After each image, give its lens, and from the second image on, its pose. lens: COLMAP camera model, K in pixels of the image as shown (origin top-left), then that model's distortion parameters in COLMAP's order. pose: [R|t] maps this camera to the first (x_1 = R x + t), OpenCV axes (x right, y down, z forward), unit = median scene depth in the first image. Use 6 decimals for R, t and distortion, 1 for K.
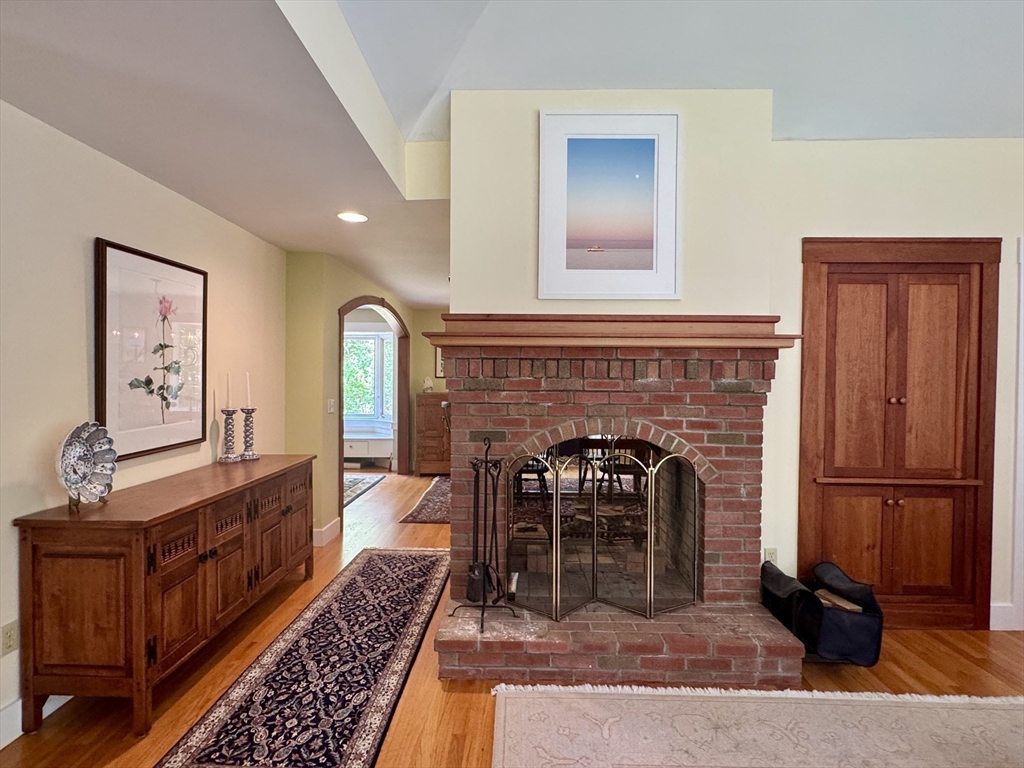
lens RADIAL K [[527.6, 0, 512.0], [0, 527.6, 384.0], [0, 0, 1]] dist [-0.001827, 0.000721]
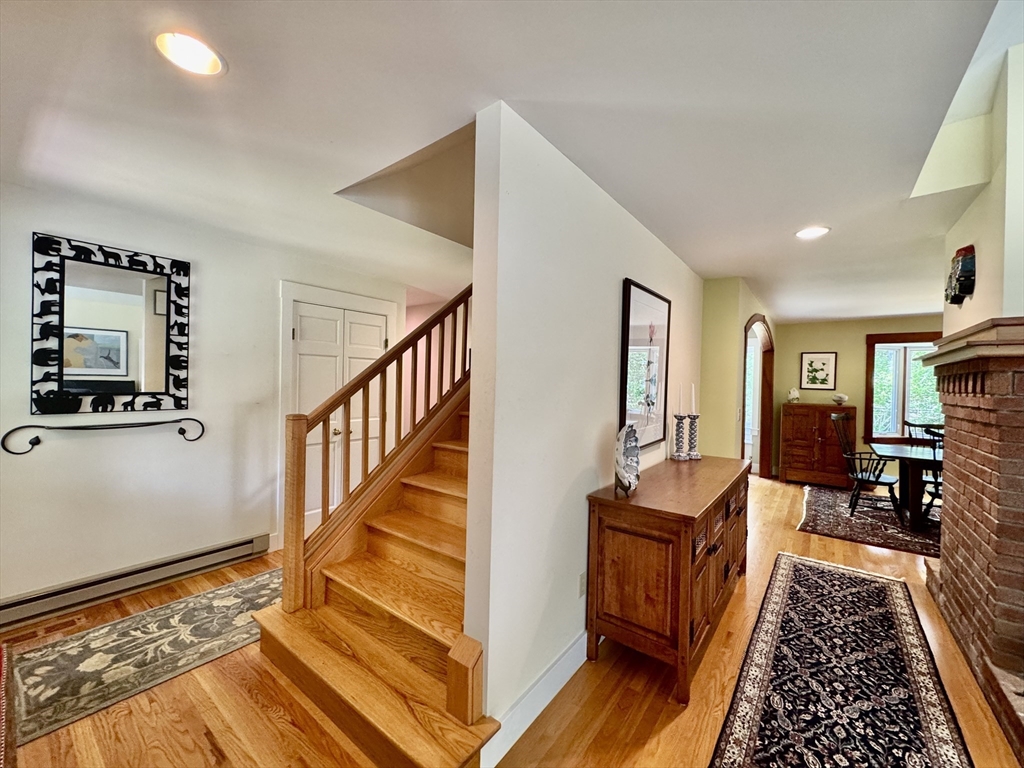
lens RADIAL K [[409.0, 0, 512.0], [0, 409.0, 384.0], [0, 0, 1]] dist [-0.003910, 0.000482]
pose [[0.806293, 0.014509, -0.591339, -0.337978], [-0.023489, 0.999696, -0.007498, -0.006621], [0.591050, 0.019936, 0.806388, 0.037994]]
